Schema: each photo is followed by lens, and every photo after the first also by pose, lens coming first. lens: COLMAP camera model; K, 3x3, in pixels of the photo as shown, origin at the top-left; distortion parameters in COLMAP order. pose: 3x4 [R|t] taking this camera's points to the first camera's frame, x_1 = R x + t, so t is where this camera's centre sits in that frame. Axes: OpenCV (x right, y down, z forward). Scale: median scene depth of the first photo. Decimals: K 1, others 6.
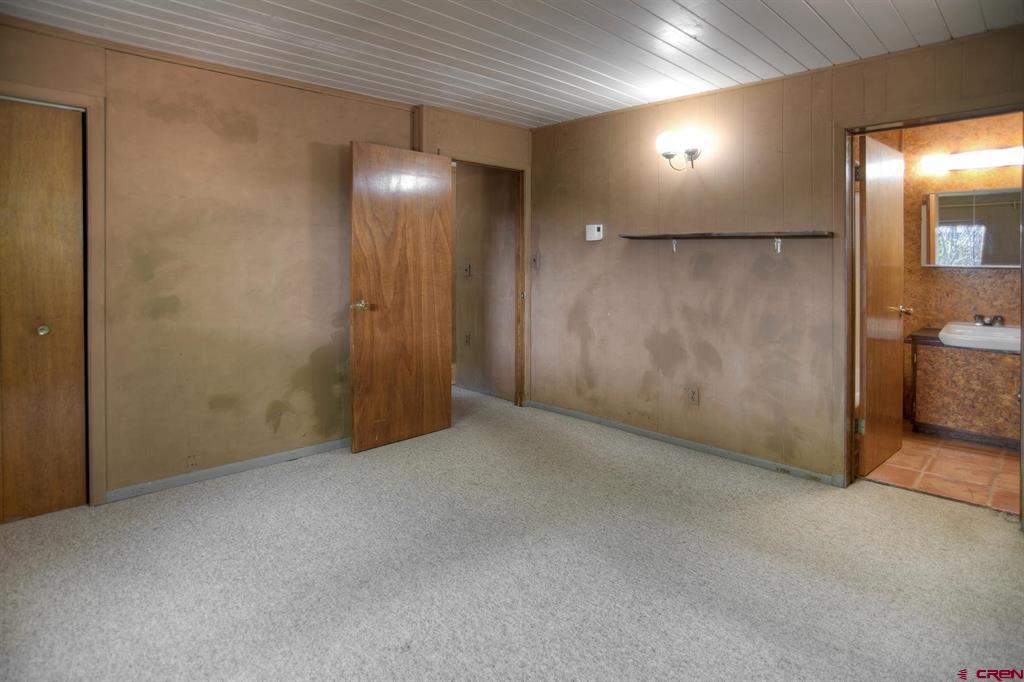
lens RADIAL K [[546.7, 0, 516.5], [0, 546.7, 327.1], [0, 0, 1]] dist [-0.106376, 0.054738]
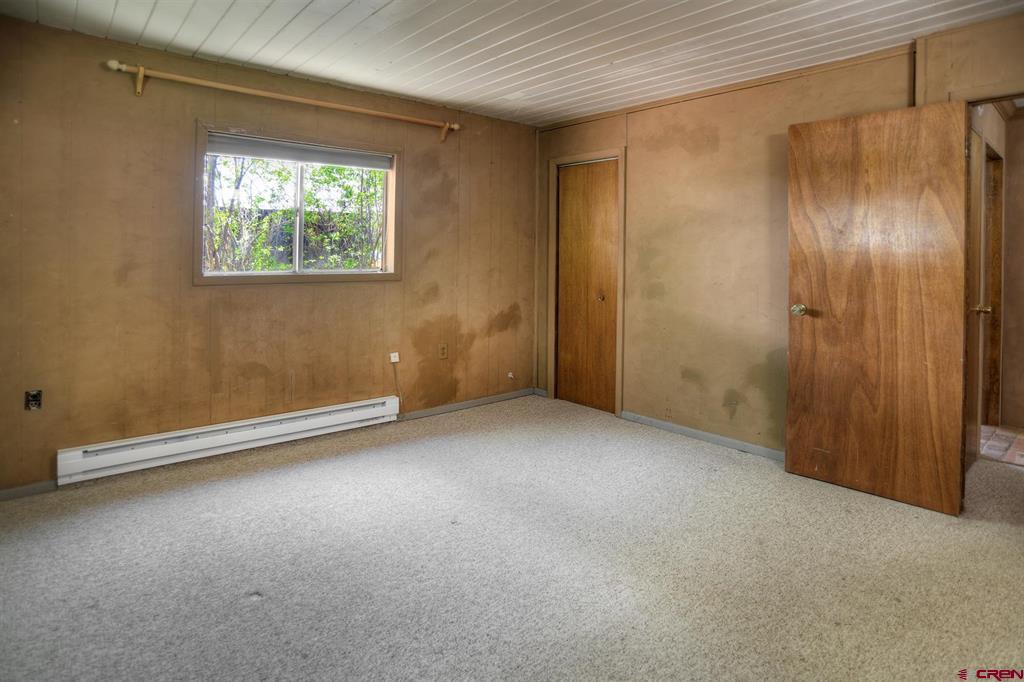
lens RADIAL K [[546.7, 0, 516.5], [0, 546.7, 327.1], [0, 0, 1]] dist [-0.106376, 0.054738]
pose [[-0.031626, 0.125555, -0.991582, 0.588124], [-0.125931, 0.983672, 0.128570, -0.064630], [0.991535, 0.128938, -0.015298, 0.558407]]
